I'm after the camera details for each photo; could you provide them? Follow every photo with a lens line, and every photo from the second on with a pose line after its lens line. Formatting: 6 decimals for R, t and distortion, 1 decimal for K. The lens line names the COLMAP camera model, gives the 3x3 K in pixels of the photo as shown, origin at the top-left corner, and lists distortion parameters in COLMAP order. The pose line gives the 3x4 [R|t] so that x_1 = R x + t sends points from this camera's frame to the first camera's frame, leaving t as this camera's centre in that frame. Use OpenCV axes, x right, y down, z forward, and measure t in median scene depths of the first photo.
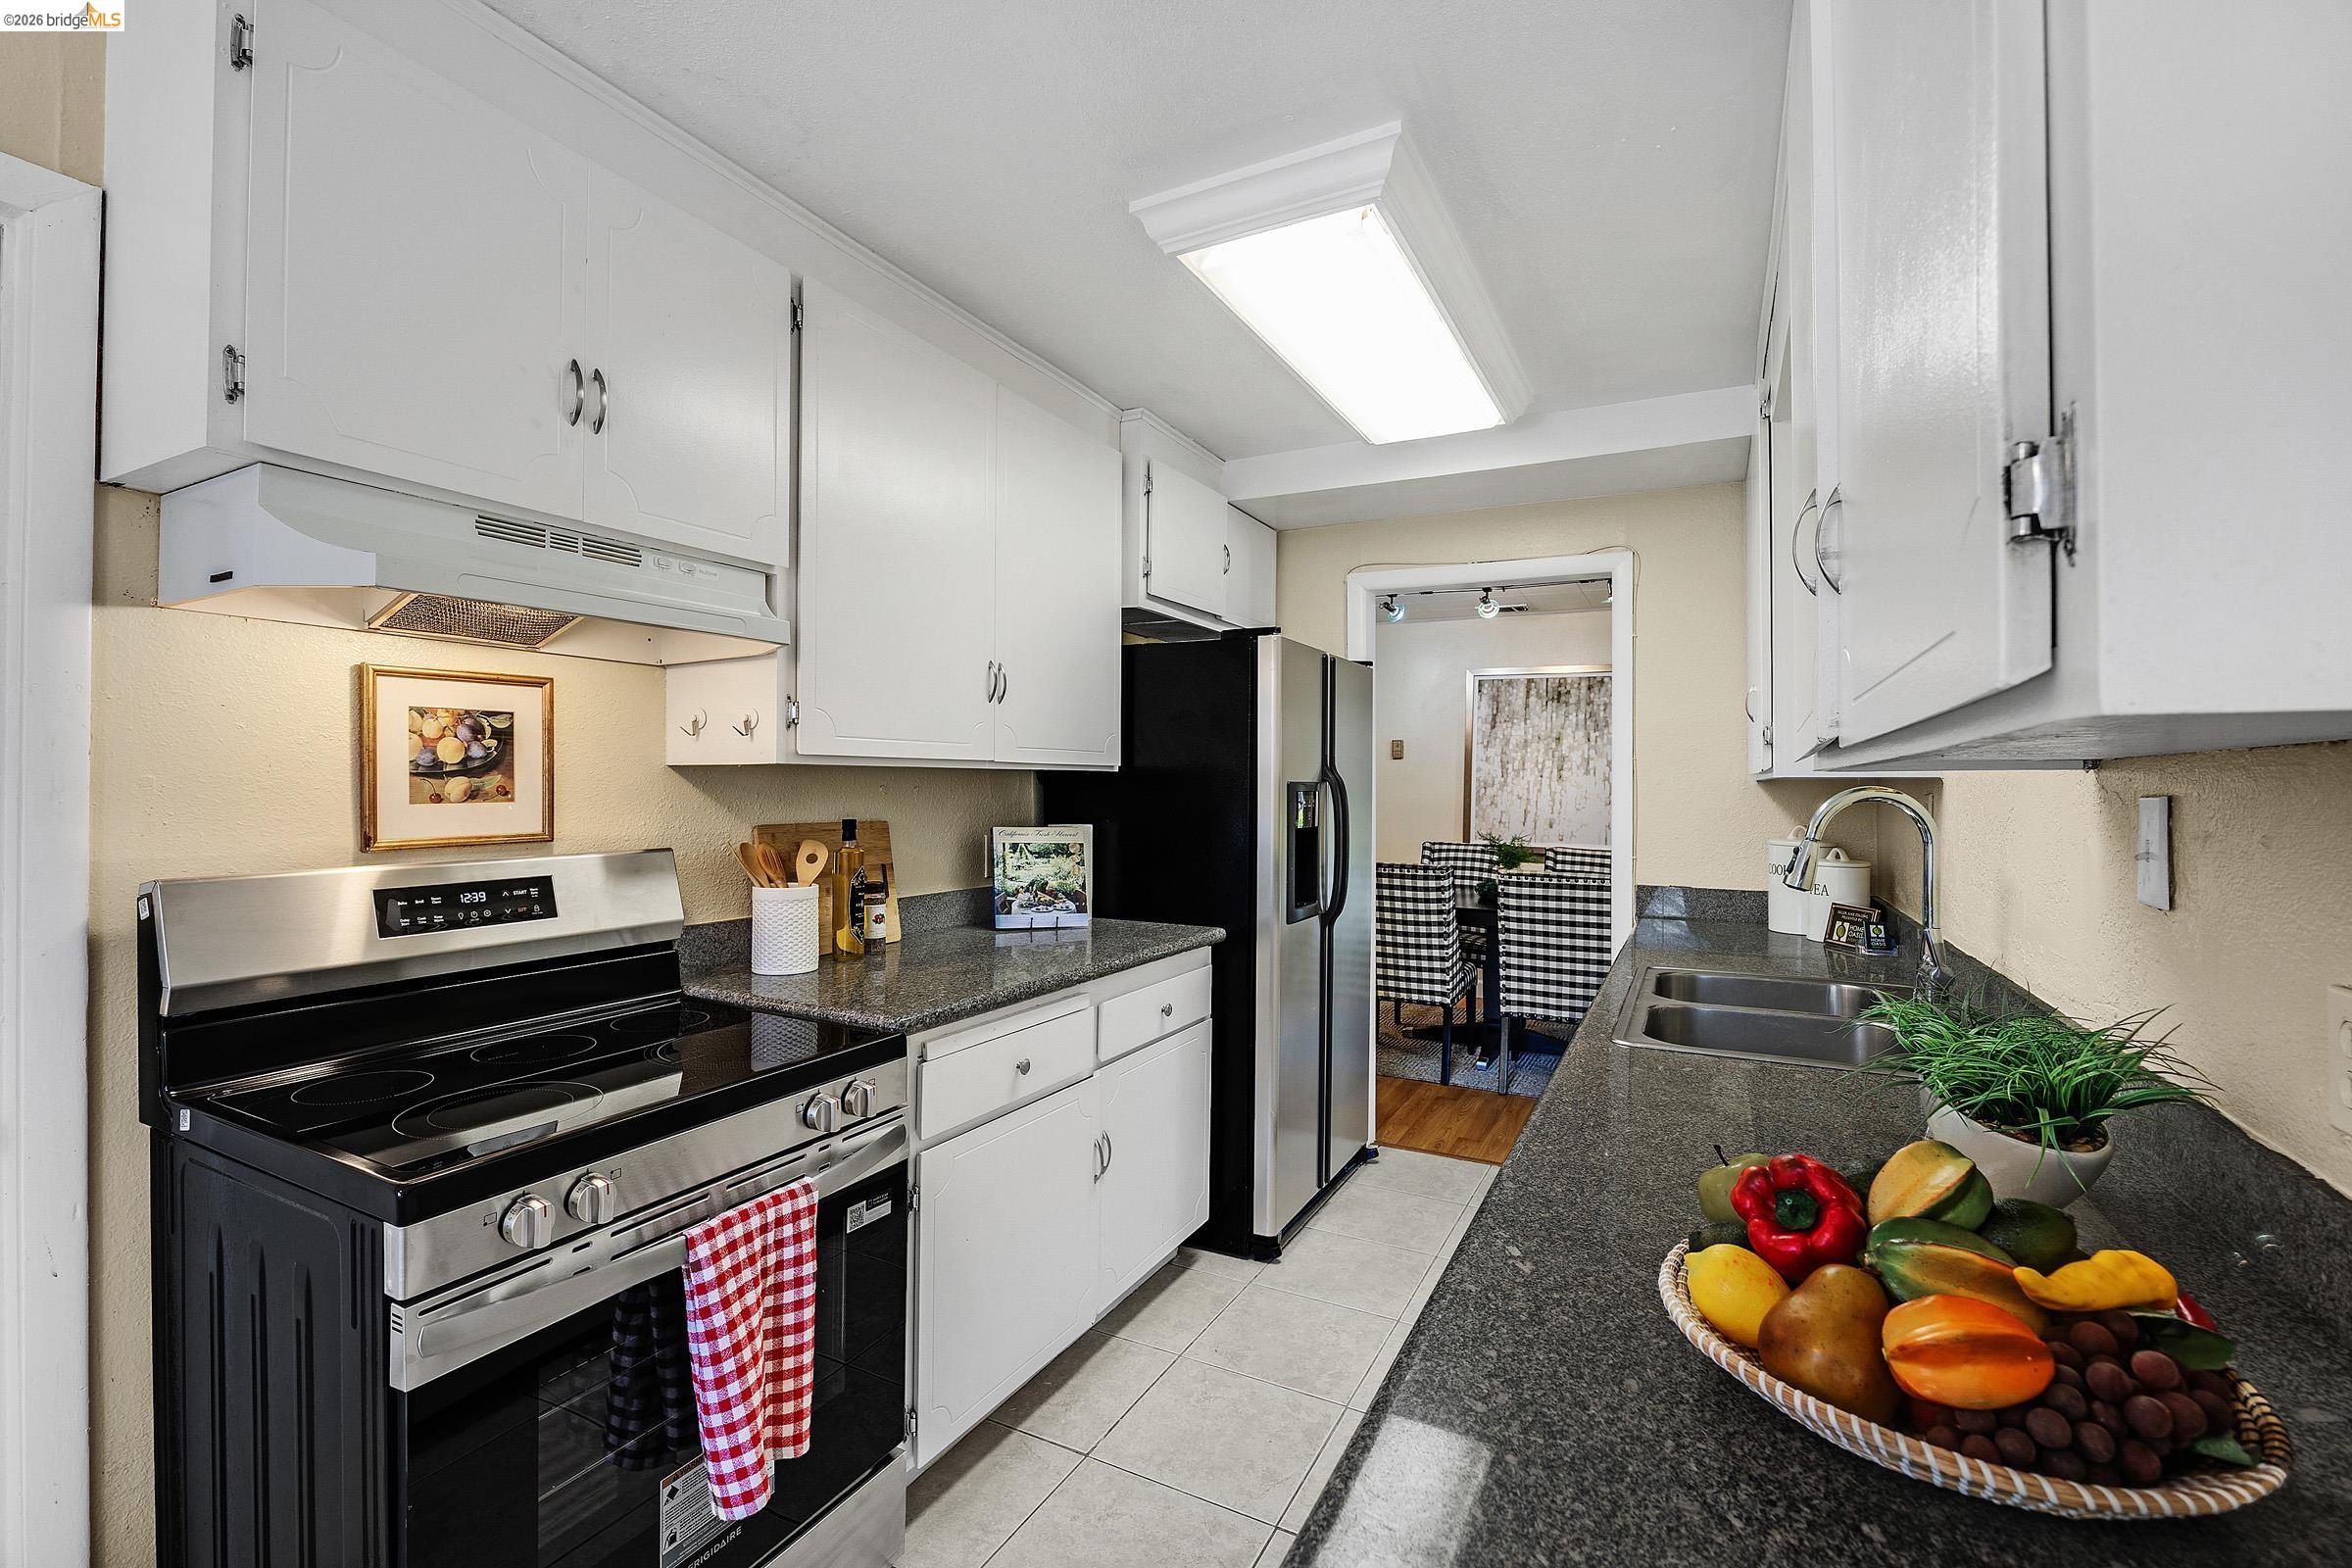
lens RADIAL K [[1020.5, 0, 1176.8], [0, 1020.5, 776.8], [0, 0, 1]] dist [-0.000429, 0.000107]
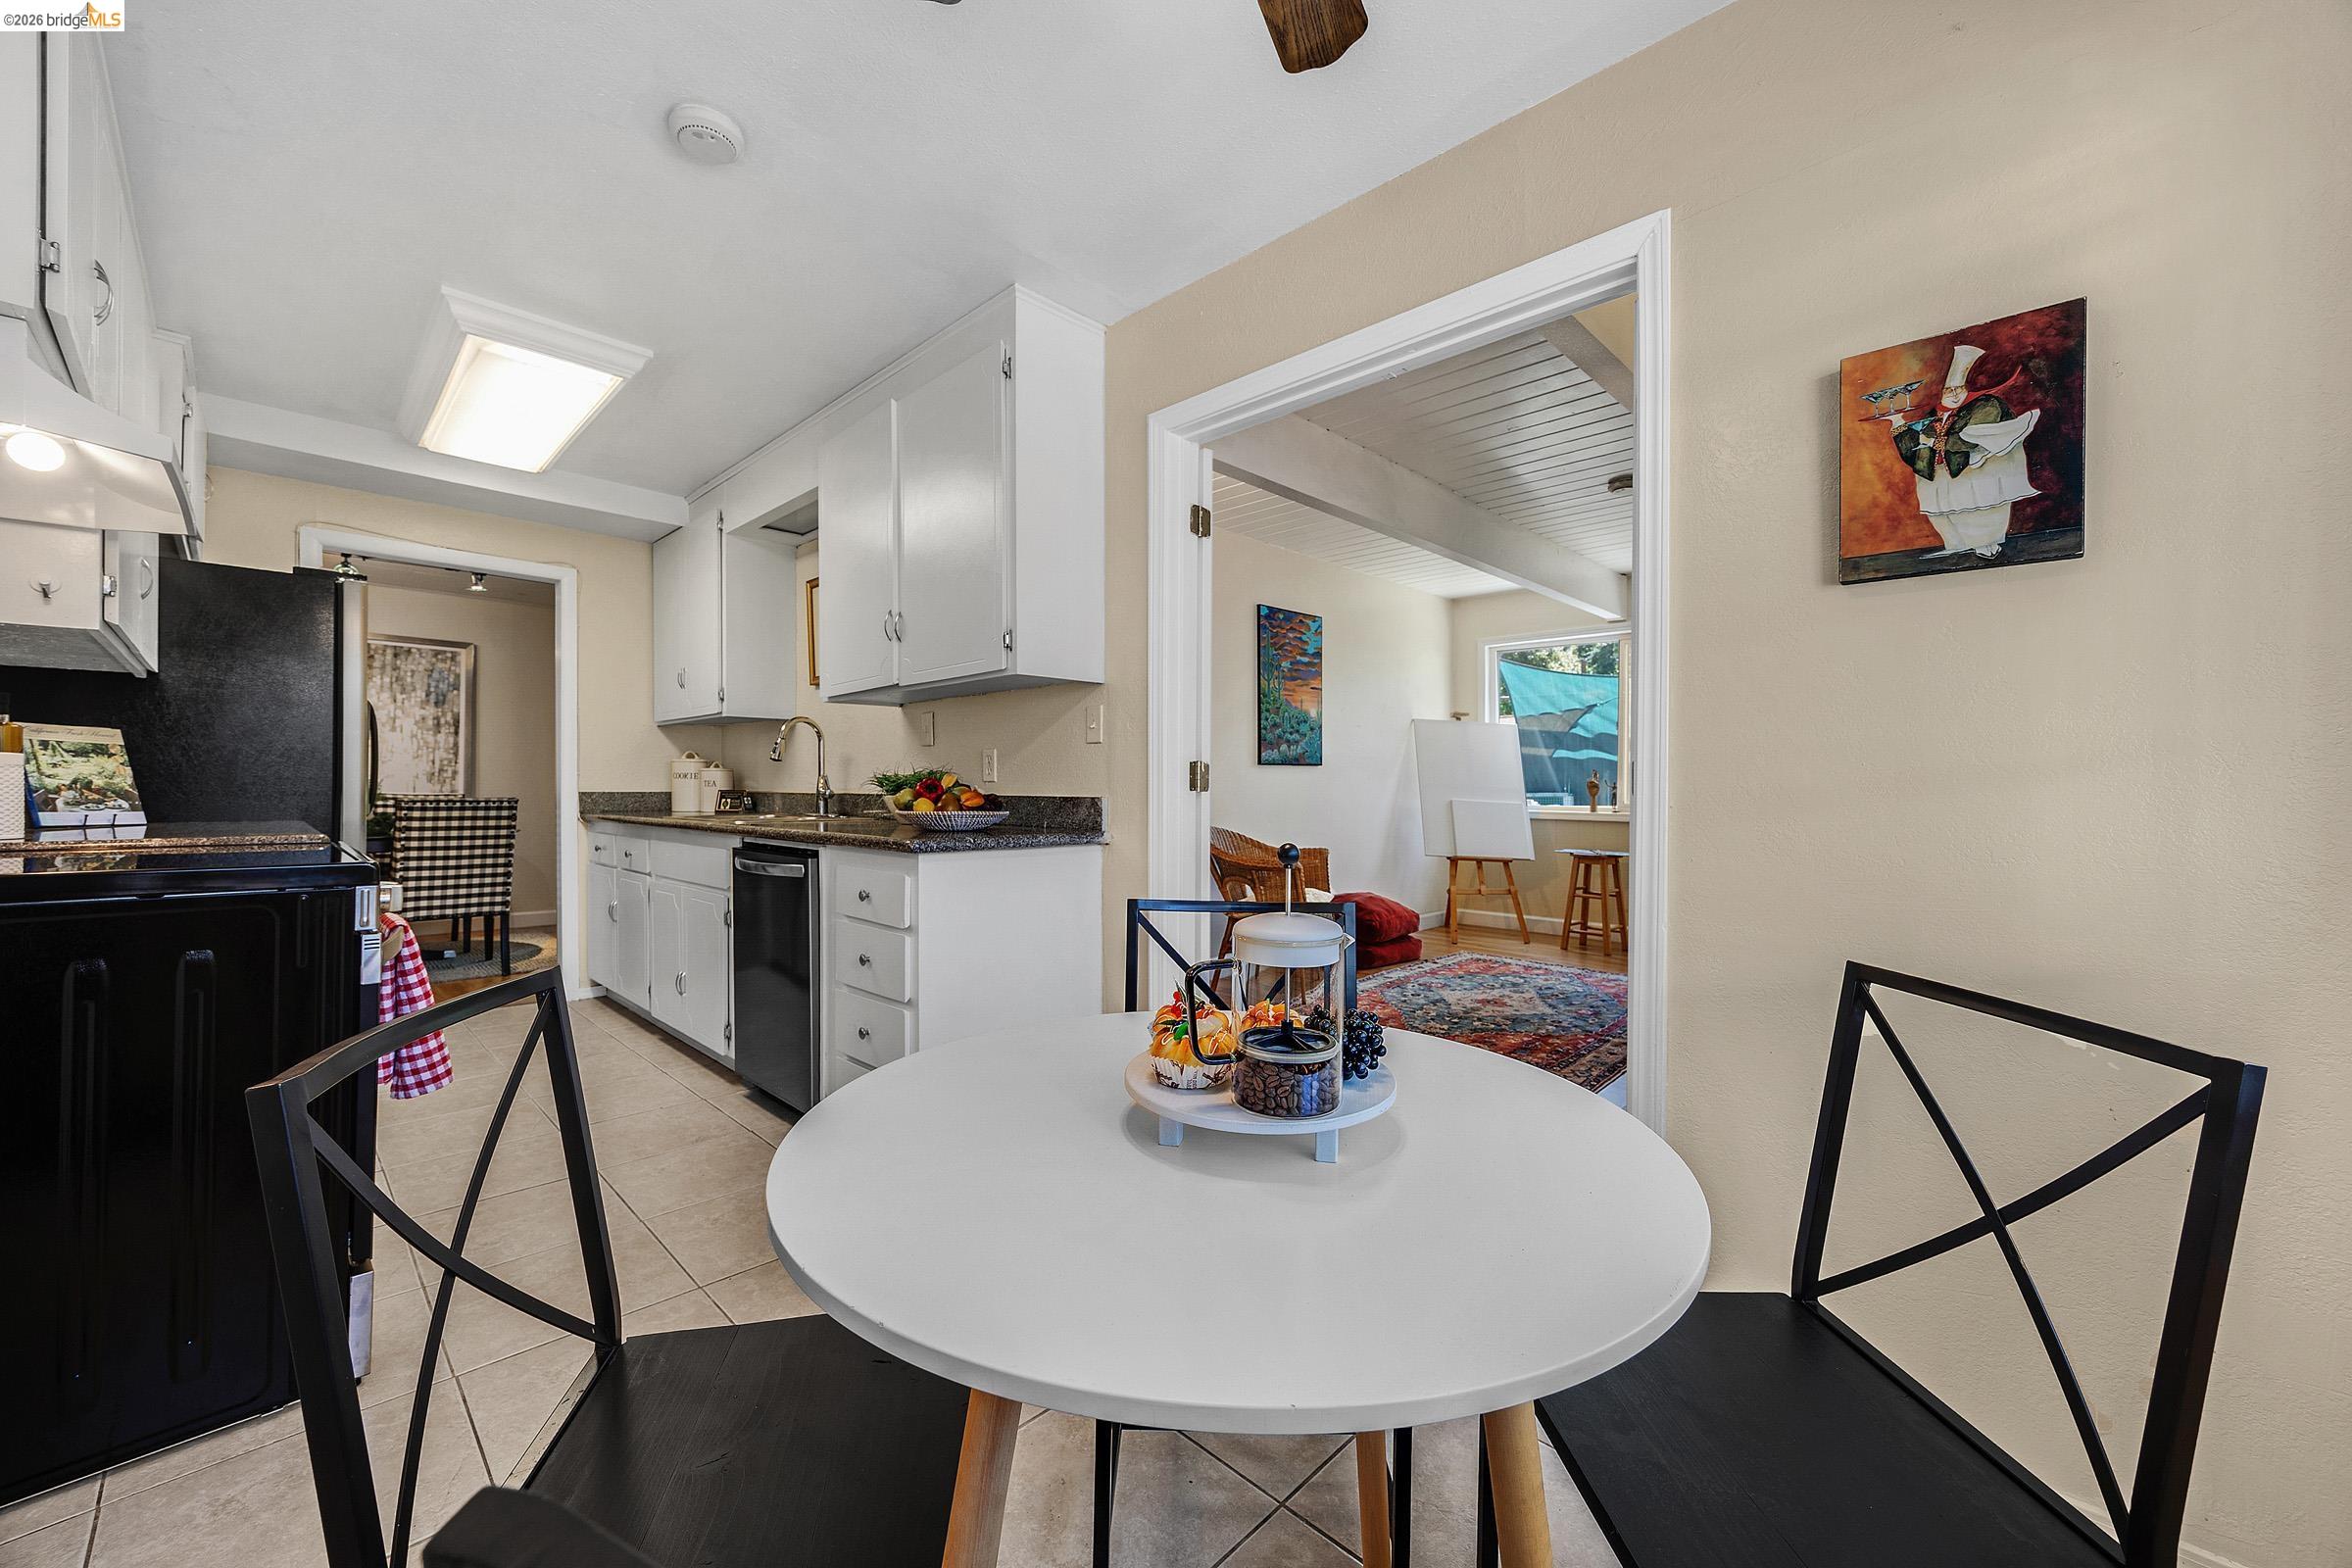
lens RADIAL K [[903.3, 0, 1180.9], [0, 903.3, 781.9], [0, 0, 1]] dist [-0.001908, -0.000144]
pose [[0.276635, -0.000010, 0.960975, -0.677101], [-0.008204, 0.999964, 0.002372, 0.093737], [-0.960940, -0.008540, 0.276625, -0.260217]]
